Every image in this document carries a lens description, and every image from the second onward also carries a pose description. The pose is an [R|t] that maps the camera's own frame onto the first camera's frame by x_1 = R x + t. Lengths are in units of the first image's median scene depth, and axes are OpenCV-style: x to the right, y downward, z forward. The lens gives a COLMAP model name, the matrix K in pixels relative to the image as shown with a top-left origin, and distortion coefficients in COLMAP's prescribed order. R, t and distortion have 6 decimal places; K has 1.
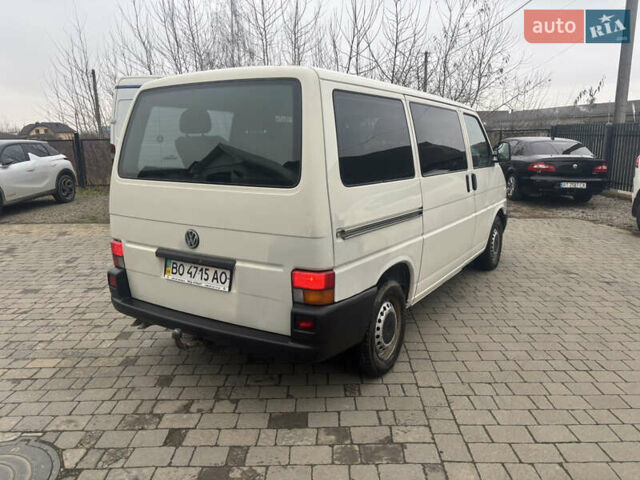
lens RADIAL K [[481.2, 0, 327.0], [0, 481.2, 241.2], [0, 0, 1]] dist [0.067865, -0.077033]
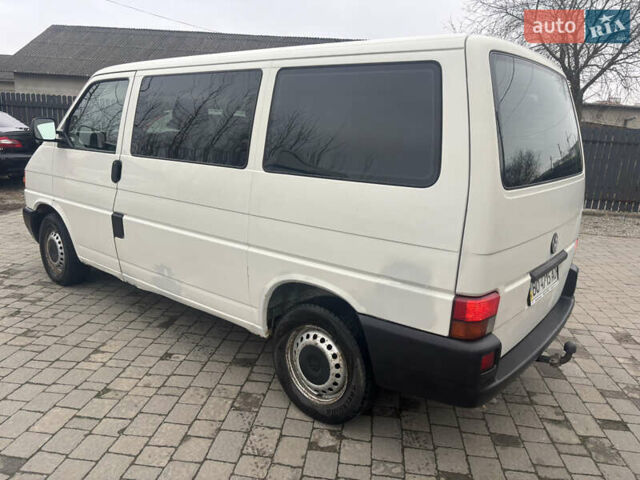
lens RADIAL K [[482.0, 0, 320.0], [0, 482.0, 240.0], [0, 0, 1]] dist [0.064544, -0.075132]
pose [[0.137890, -0.222236, 0.965193, -1.111730], [0.160446, 0.966643, 0.199648, -0.238877], [-0.977366, 0.127332, 0.168947, 1.174529]]
